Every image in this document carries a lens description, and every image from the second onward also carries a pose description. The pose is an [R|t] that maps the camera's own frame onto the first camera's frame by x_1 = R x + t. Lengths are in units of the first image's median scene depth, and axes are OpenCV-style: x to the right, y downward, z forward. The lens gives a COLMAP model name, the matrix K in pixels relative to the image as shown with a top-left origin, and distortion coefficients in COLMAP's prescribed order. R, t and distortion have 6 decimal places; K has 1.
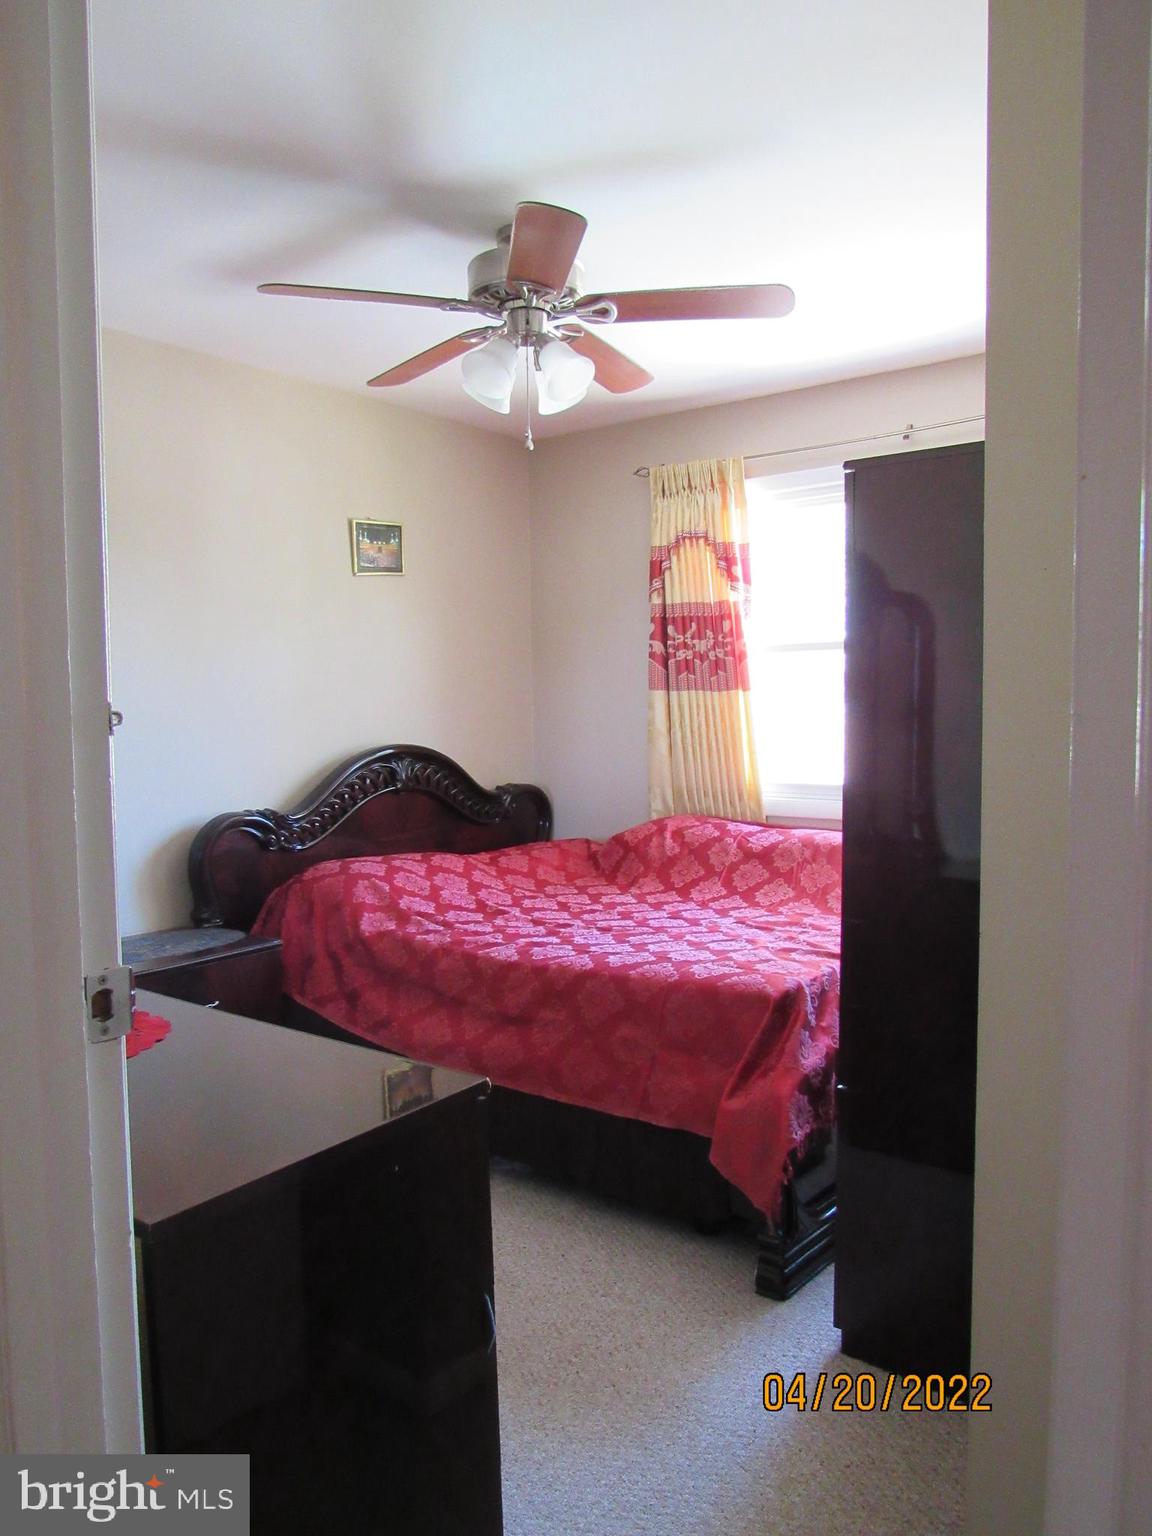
lens RADIAL K [[1086.3, 0, 574.0], [0, 1086.3, 773.8], [0, 0, 1]] dist [-0.038718, 0.024931]
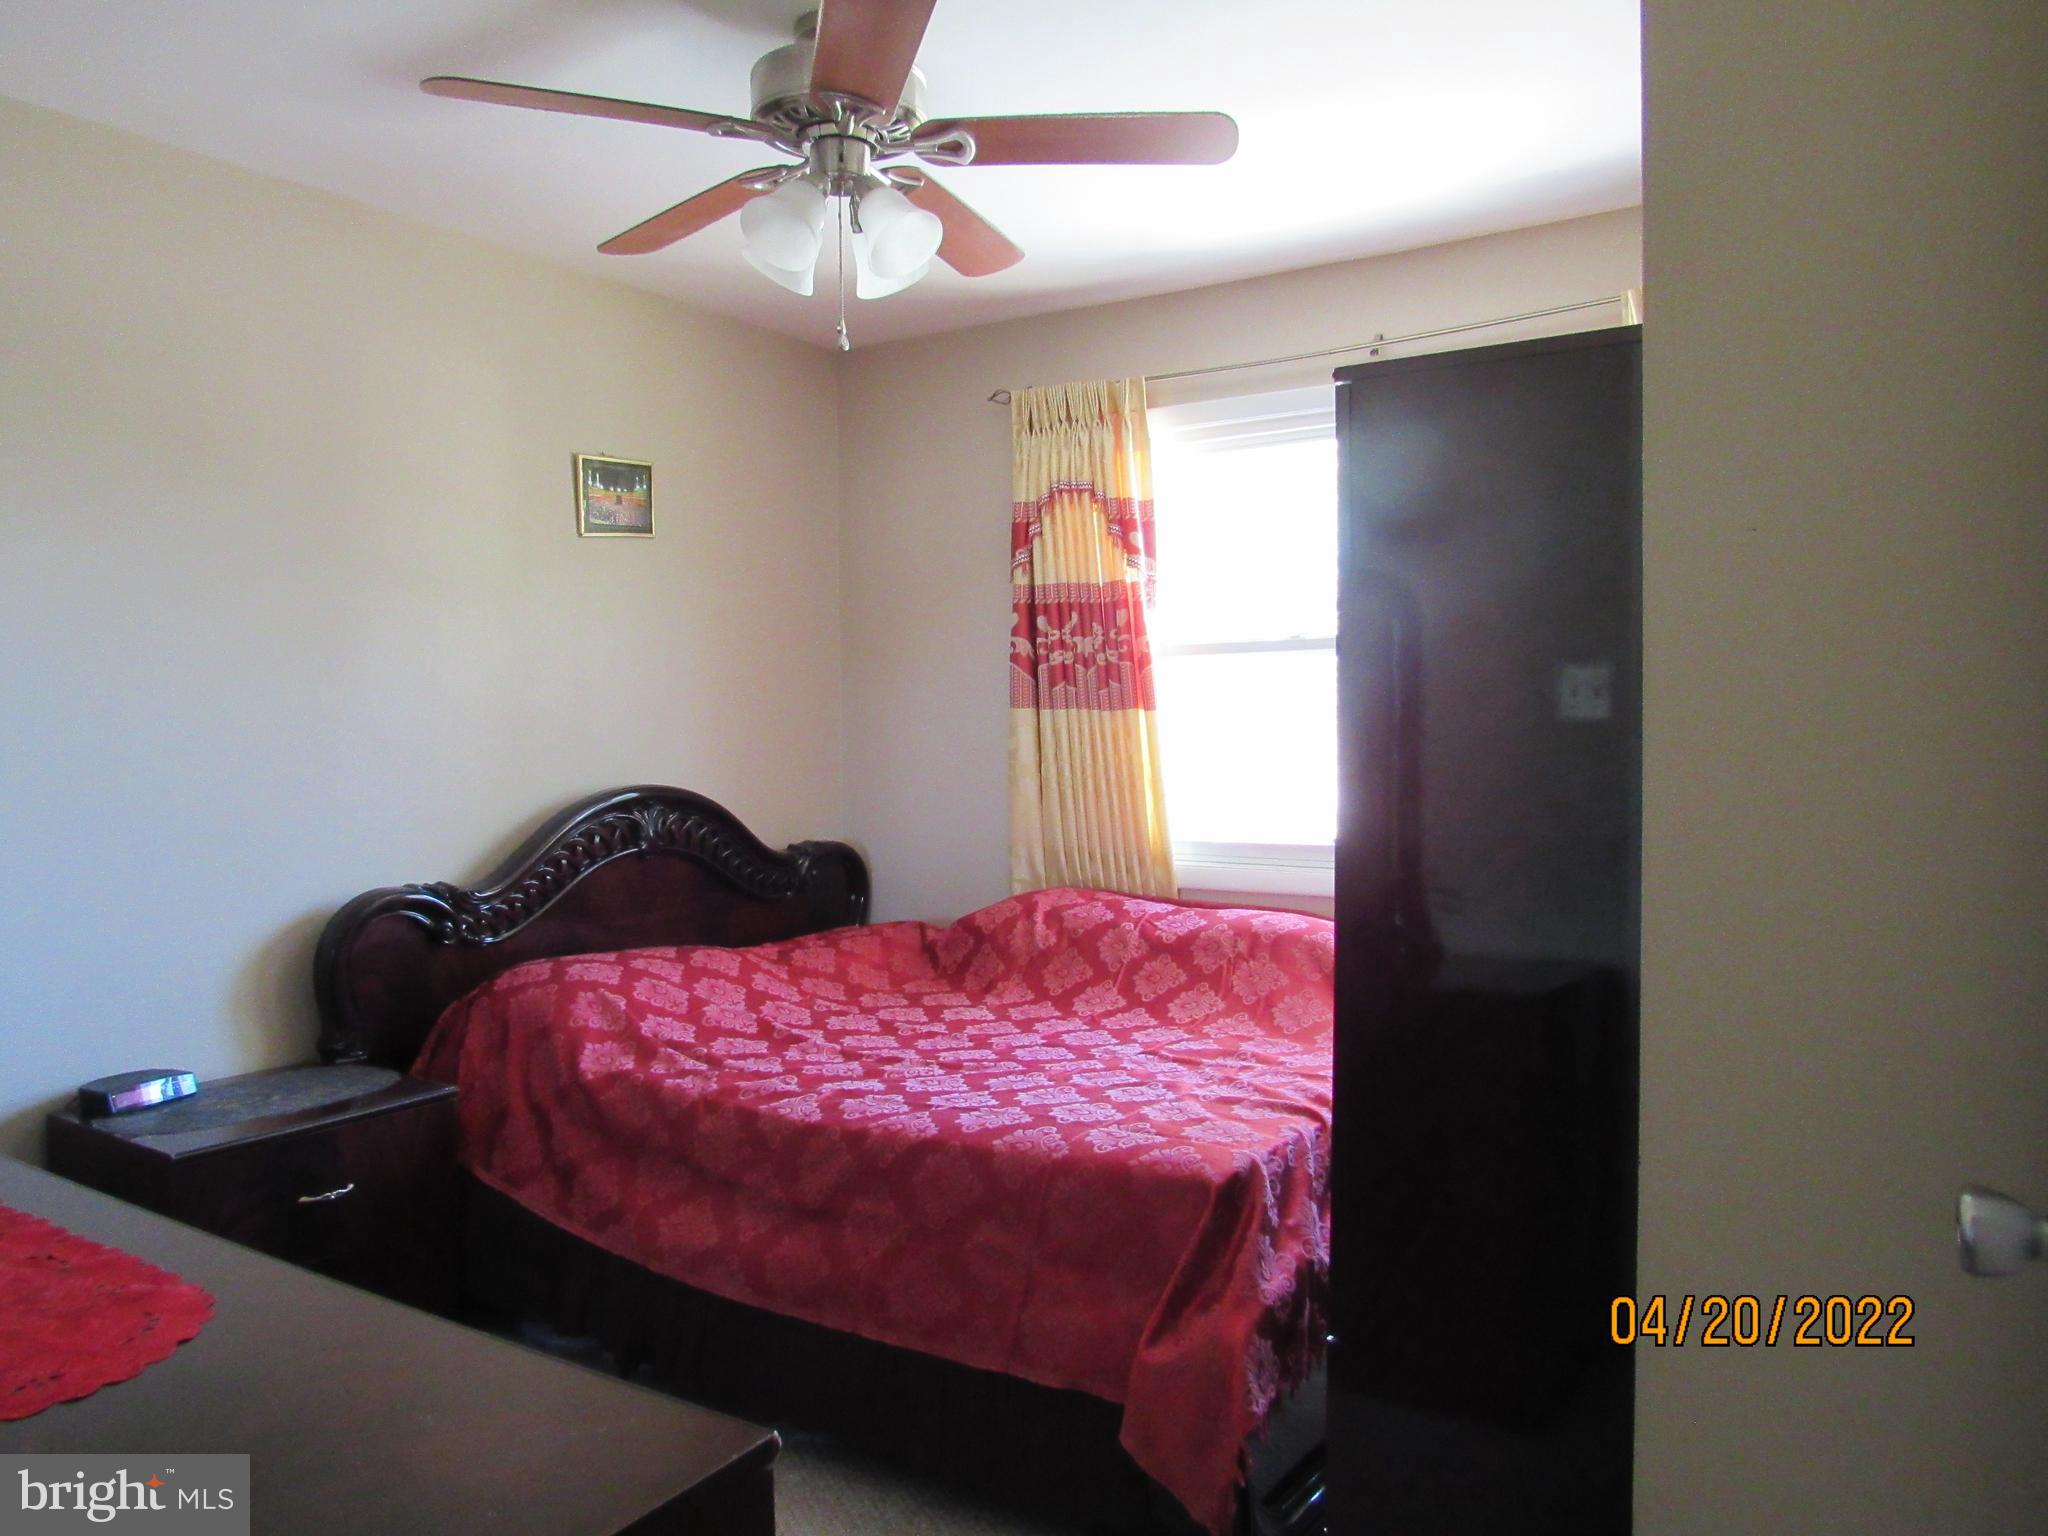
lens RADIAL K [[1448.4, 0, 1017.2], [0, 1448.4, 764.0], [0, 0, 1]] dist [-0.038718, 0.024931]
pose [[0.996291, 0.003529, 0.085979, -0.007229], [-0.000649, 0.999438, -0.033502, -0.011425], [-0.086049, 0.033322, 0.995733, 0.088336]]
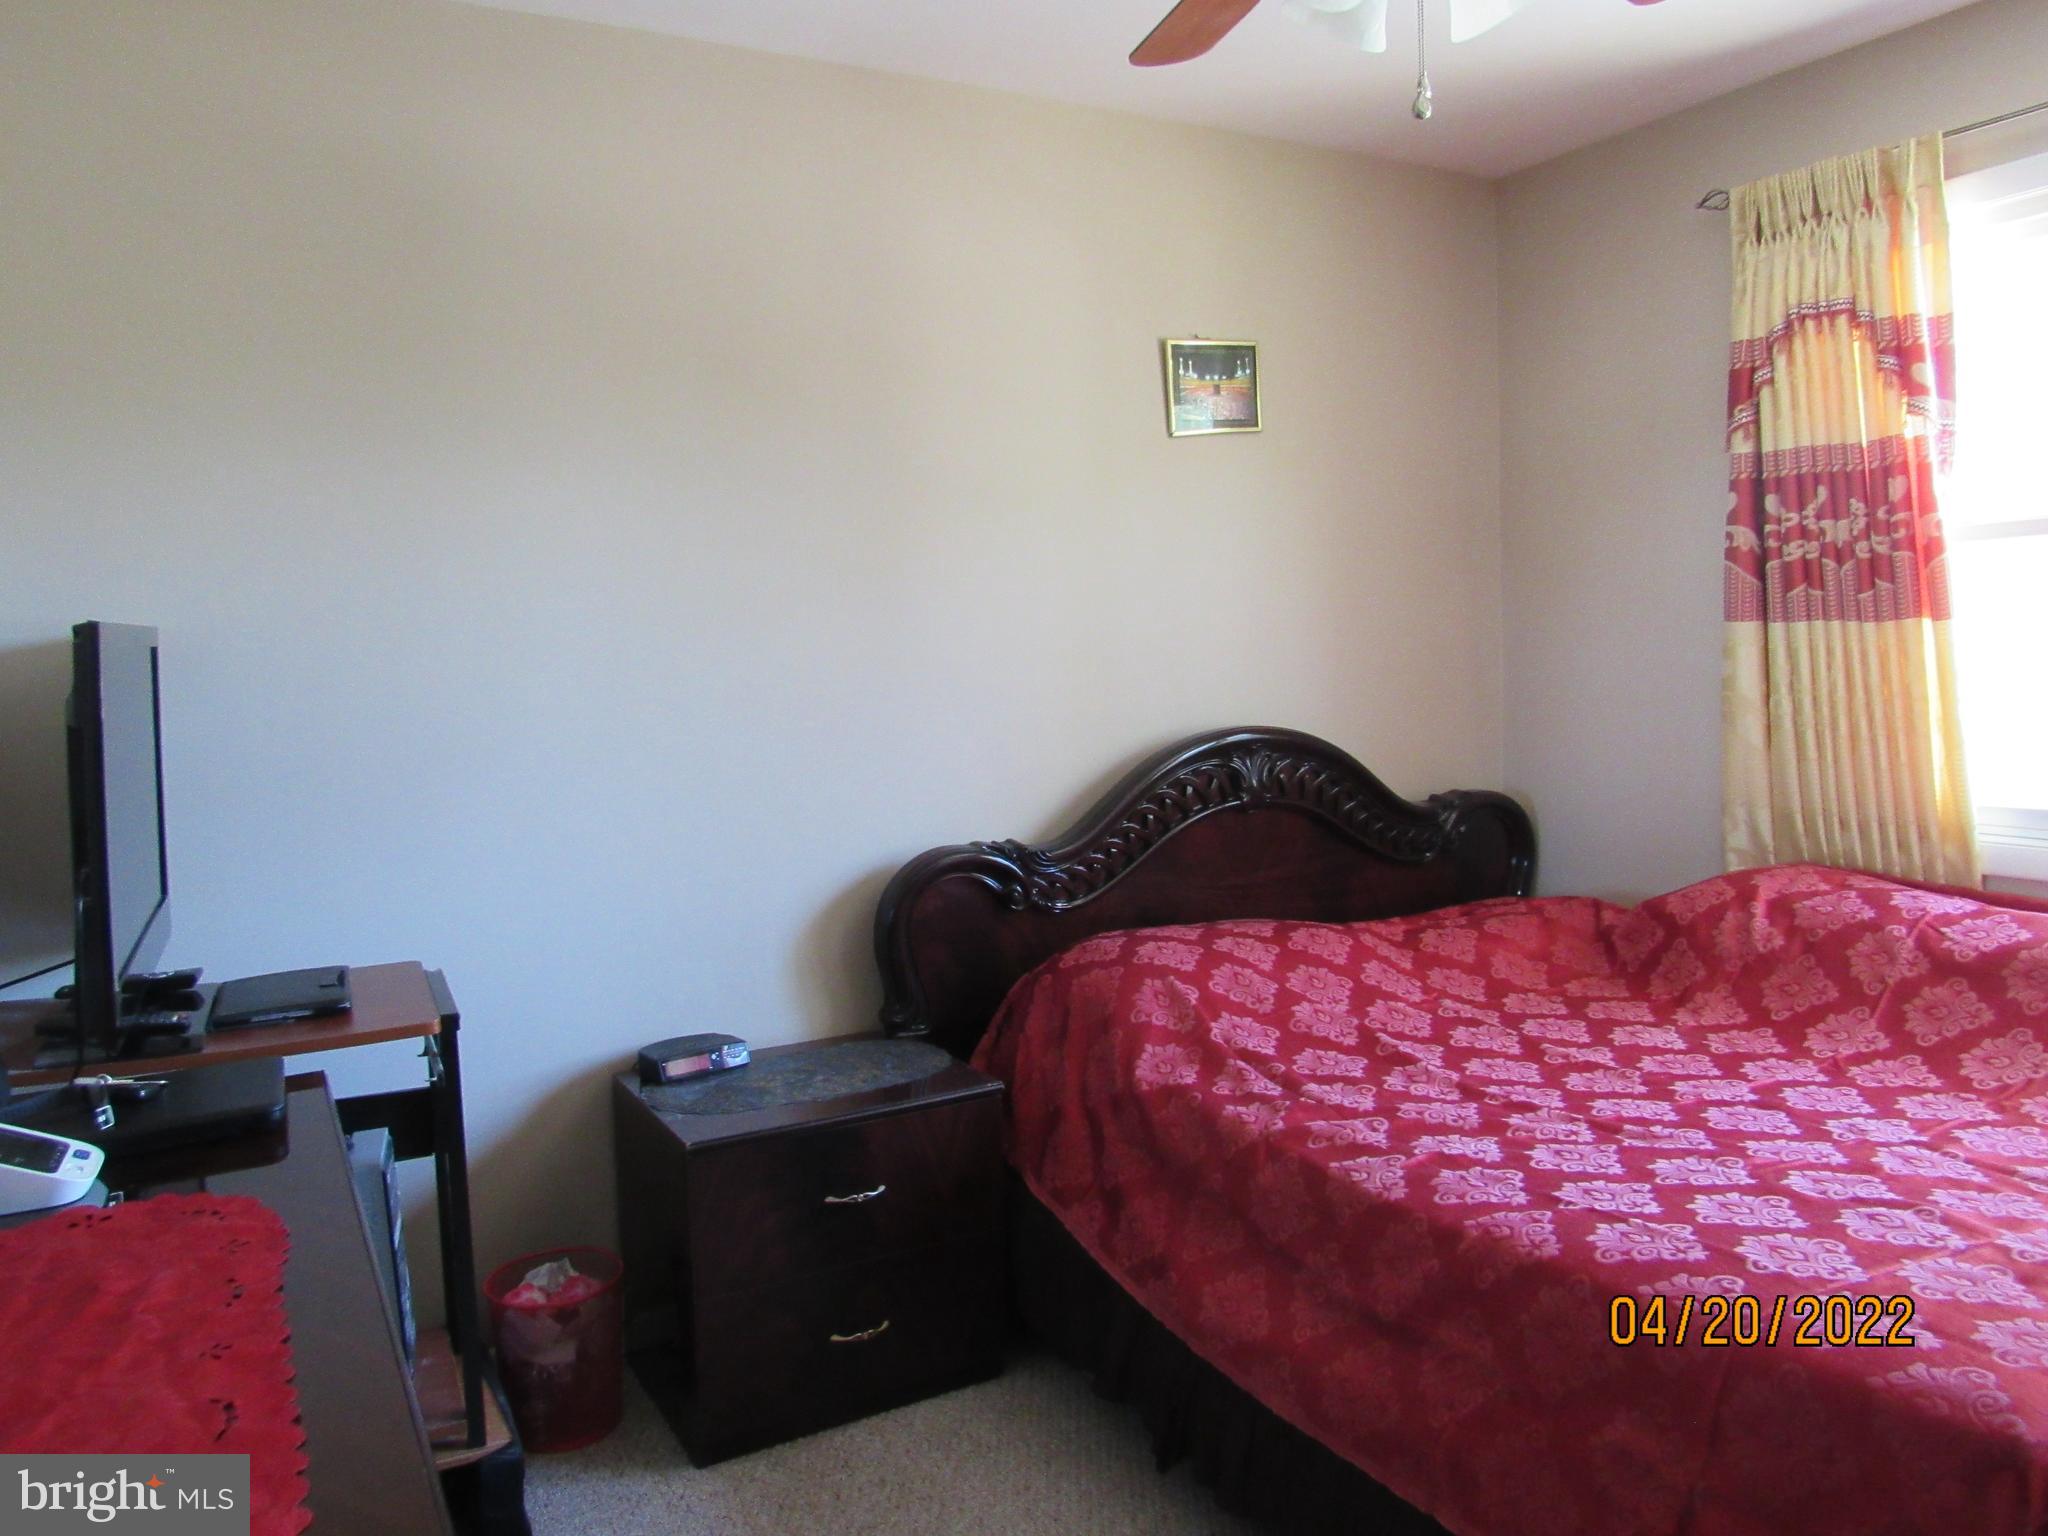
lens RADIAL K [[1448.4, 0, 1036.4], [0, 1448.4, 766.0], [0, 0, 1]] dist [-0.038718, 0.024931]
pose [[0.925283, 0.012208, -0.379081, 0.030154], [-0.001237, 0.999574, 0.029171, -0.031881], [0.379276, -0.026523, 0.924903, 0.275450]]
